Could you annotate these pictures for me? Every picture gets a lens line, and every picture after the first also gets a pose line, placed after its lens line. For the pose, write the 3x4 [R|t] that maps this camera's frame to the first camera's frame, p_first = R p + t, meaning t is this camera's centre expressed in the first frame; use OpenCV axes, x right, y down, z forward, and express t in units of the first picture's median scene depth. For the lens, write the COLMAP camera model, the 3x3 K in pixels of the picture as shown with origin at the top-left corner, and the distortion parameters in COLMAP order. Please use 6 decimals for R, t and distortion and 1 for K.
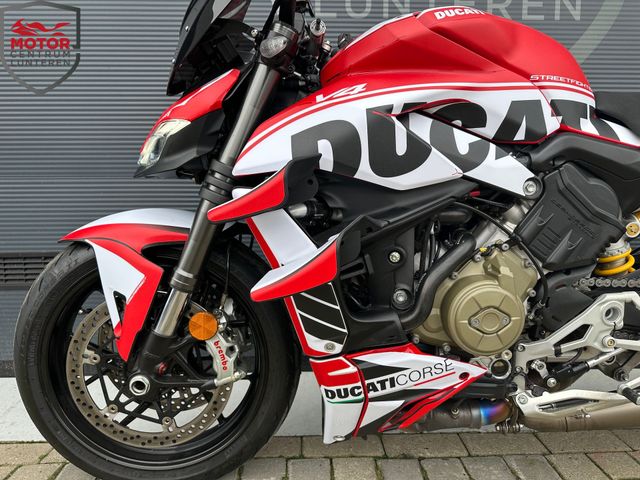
lens RADIAL K [[461.8, 0, 326.8], [0, 461.8, 239.3], [0, 0, 1]] dist [-0.006670, -0.001609]
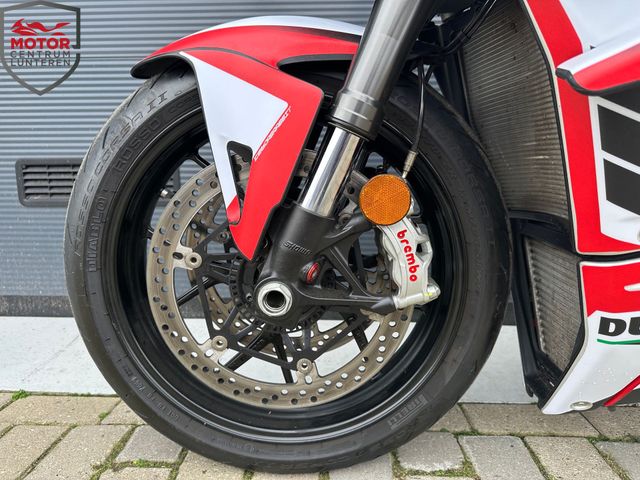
lens RADIAL K [[454.6, 0, 320.0], [0, 454.6, 240.0], [0, 0, 1]] dist [0.042494, -0.051012]
pose [[0.996741, 0.016848, -0.078894, -0.301059], [-0.012701, 0.998526, 0.052776, 0.207355], [0.079667, -0.051602, 0.995485, 0.430513]]
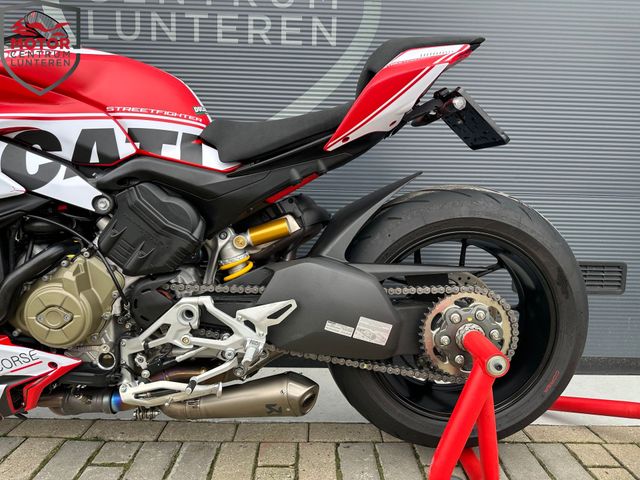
lens RADIAL K [[454.6, 0, 320.0], [0, 454.6, 240.0], [0, 0, 1]] dist [0.042494, -0.051012]
pose [[0.999465, 0.027165, -0.018227, 0.939820], [-0.027148, 0.999631, 0.001186, -0.035303], [0.018252, -0.000691, 0.999833, -0.130518]]
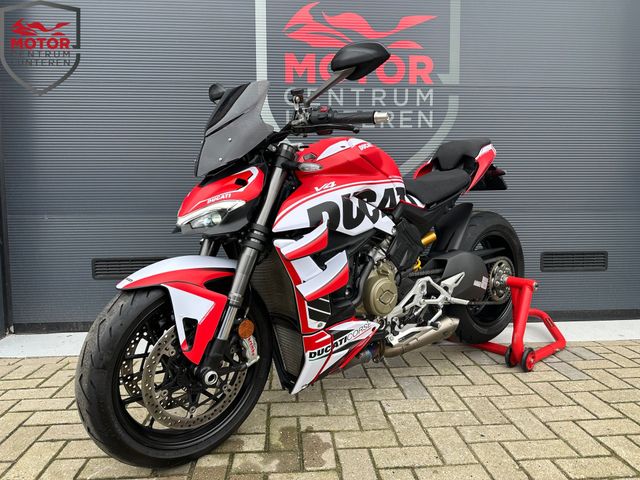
lens RADIAL K [[454.6, 0, 320.0], [0, 454.6, 240.0], [0, 0, 1]] dist [0.042494, -0.051012]
pose [[0.807688, -0.058960, 0.586655, -0.941085], [0.085619, 0.996170, -0.017761, -0.057712], [-0.583360, 0.064574, 0.809643, -0.414445]]
